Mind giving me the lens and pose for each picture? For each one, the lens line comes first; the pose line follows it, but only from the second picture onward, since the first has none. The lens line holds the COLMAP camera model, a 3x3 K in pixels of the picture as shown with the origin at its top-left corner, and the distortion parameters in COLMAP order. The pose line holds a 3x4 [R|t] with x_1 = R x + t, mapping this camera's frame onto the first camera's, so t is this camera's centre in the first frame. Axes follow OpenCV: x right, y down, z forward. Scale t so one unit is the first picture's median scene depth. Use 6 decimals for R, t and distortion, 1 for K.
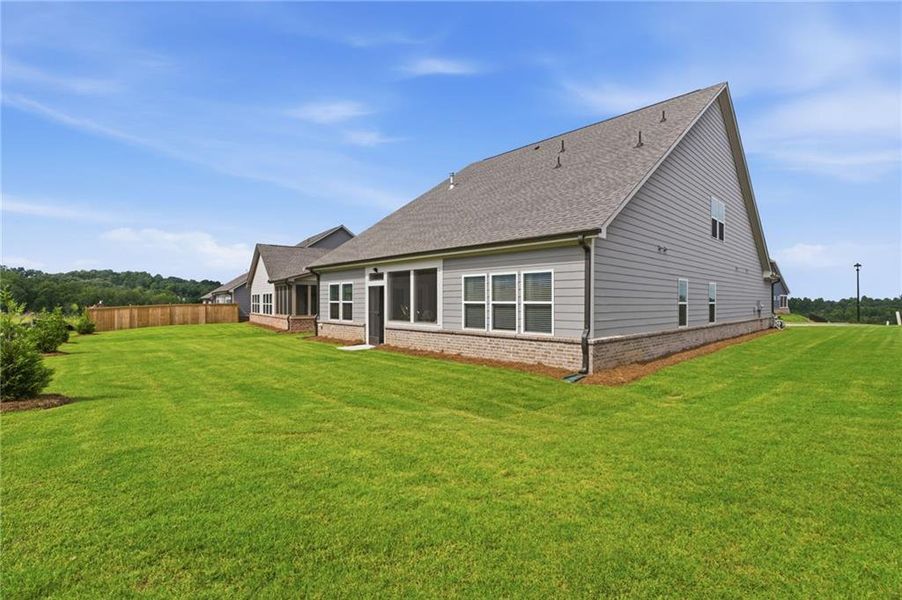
lens RADIAL K [[421.7, 0, 464.9], [0, 421.7, 299.0], [0, 0, 1]] dist [0.001758, 0.000225]
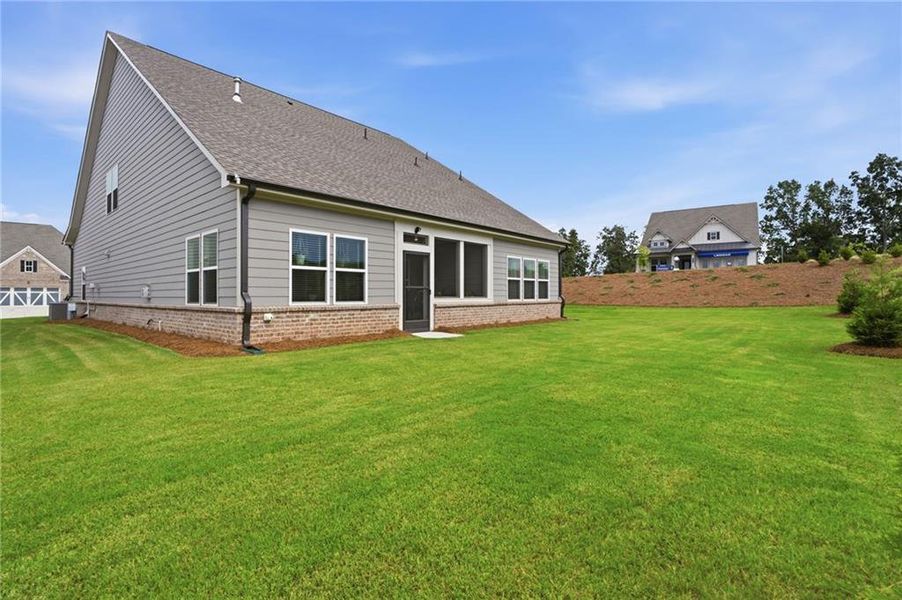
lens RADIAL K [[421.7, 0, 464.9], [0, 421.7, 299.0], [0, 0, 1]] dist [0.001758, 0.000225]
pose [[-0.077754, -0.060442, 0.995139, -0.973931], [-0.059129, 0.996683, 0.055916, 0.004973], [-0.995218, -0.054494, -0.081070, 0.989418]]
